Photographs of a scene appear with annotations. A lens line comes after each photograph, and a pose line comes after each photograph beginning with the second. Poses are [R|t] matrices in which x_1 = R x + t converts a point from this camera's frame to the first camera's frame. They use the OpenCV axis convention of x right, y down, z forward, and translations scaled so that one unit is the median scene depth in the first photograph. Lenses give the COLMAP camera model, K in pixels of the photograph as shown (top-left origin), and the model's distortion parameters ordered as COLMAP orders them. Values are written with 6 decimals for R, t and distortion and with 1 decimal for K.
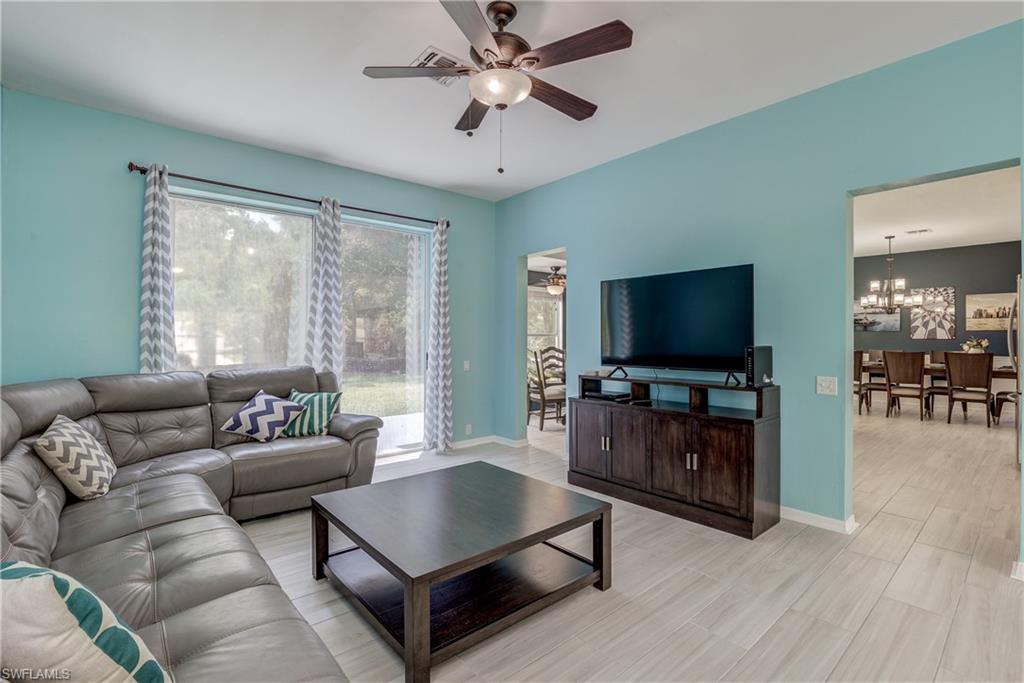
lens RADIAL K [[469.4, 0, 518.2], [0, 469.4, 335.1], [0, 0, 1]] dist [-0.043329, 0.011058]
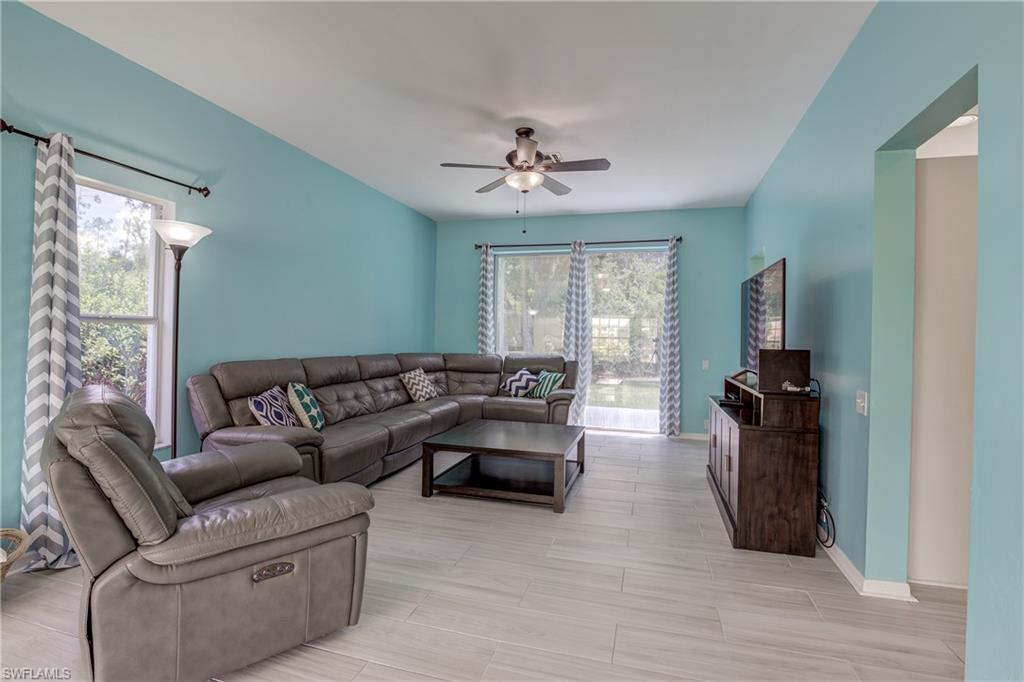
lens RADIAL K [[465.0, 0, 519.9], [0, 465.0, 334.5], [0, 0, 1]] dist [-0.039774, 0.009537]
pose [[0.552500, 0.003427, -0.833506, 0.506776], [-0.015368, 0.999863, -0.006075, 0.006431], [0.833371, 0.016166, 0.552477, 0.045646]]
